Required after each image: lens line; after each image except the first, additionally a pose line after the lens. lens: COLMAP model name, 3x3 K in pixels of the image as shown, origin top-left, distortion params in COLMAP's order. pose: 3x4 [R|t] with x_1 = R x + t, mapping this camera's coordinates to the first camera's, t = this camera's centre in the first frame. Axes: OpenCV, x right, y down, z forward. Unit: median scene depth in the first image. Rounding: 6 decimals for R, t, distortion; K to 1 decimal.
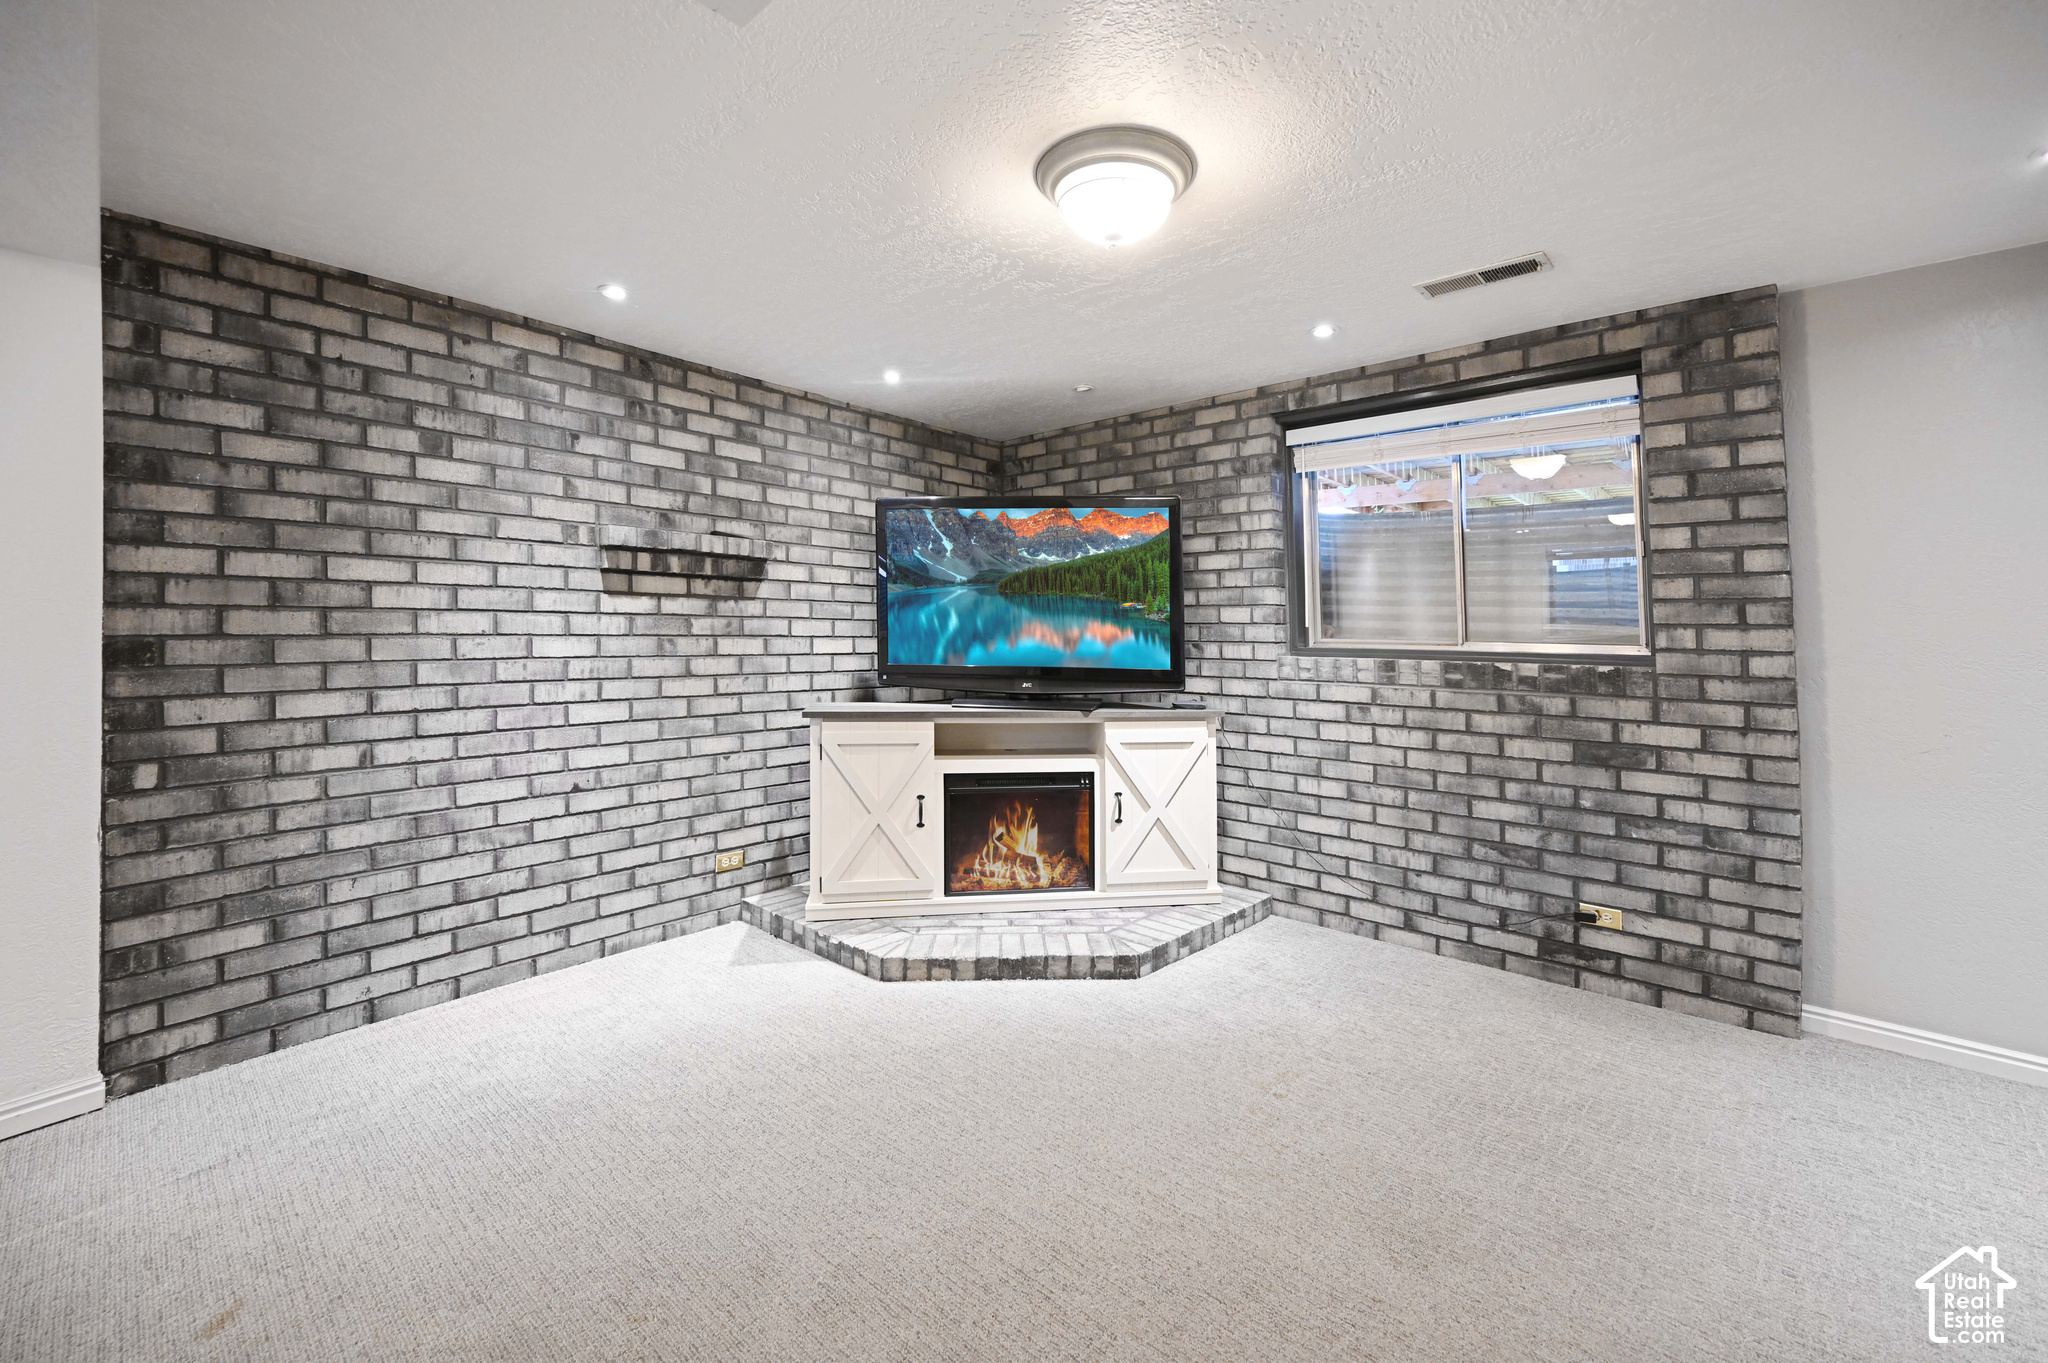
lens RADIAL K [[852.5, 0, 1023.4], [0, 852.5, 670.3], [0, 0, 1]] dist [0.040418, 0.000065]
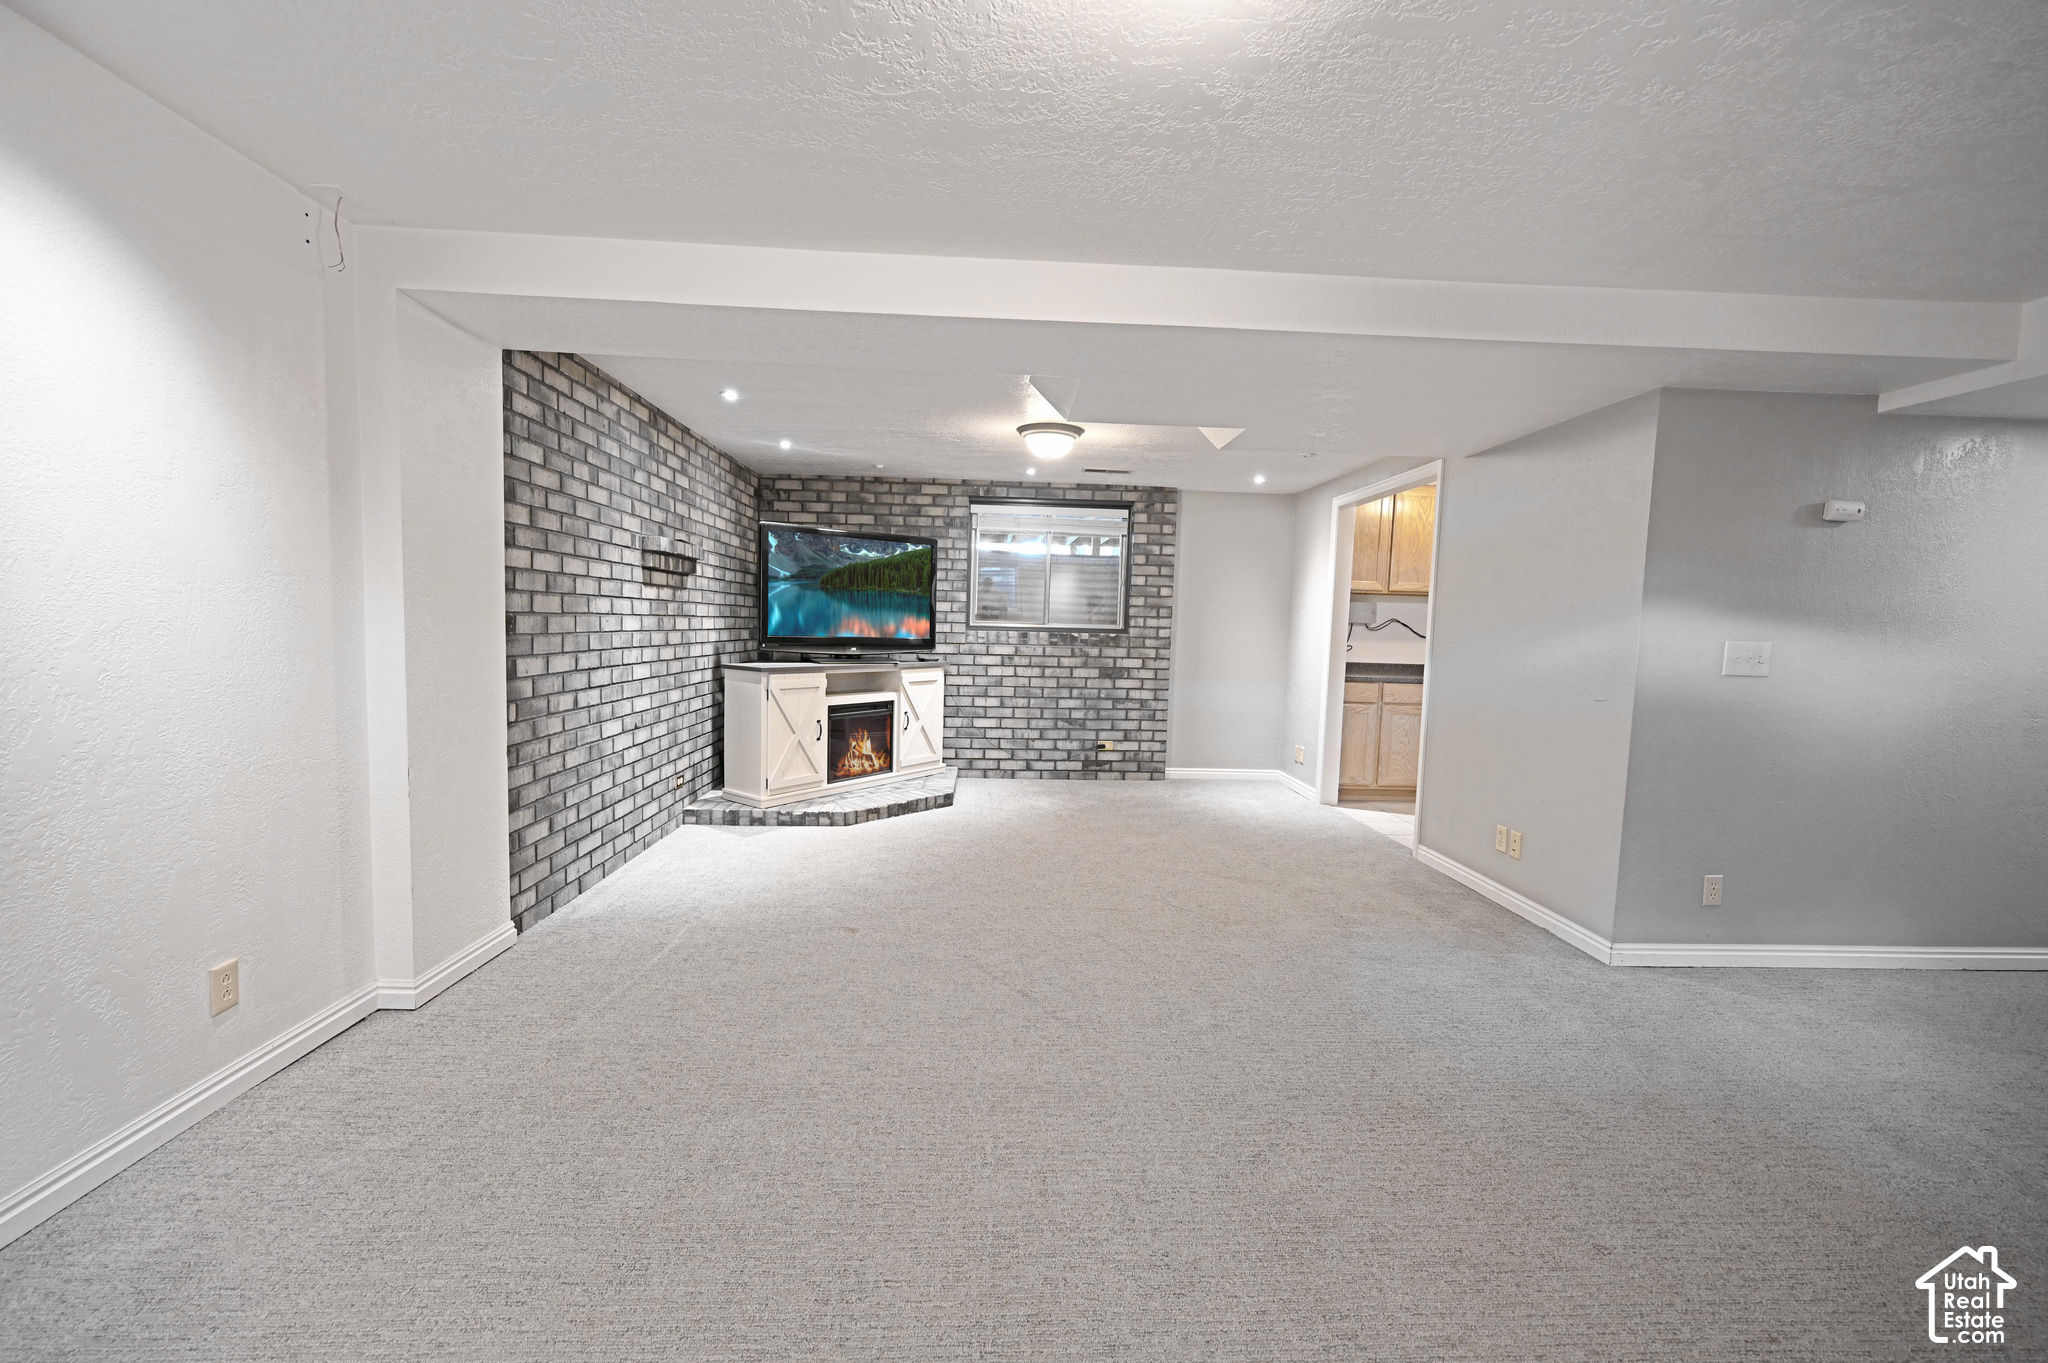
lens RADIAL K [[832.1, 0, 1024.0], [0, 832.1, 681.5], [0, 0, 1]] dist [0.096478, -0.000003]
pose [[0.706570, -0.047815, 0.706025, -0.926000], [0.020631, 0.998682, 0.046988, 0.011436], [-0.707342, -0.018634, 0.706626, -0.342389]]
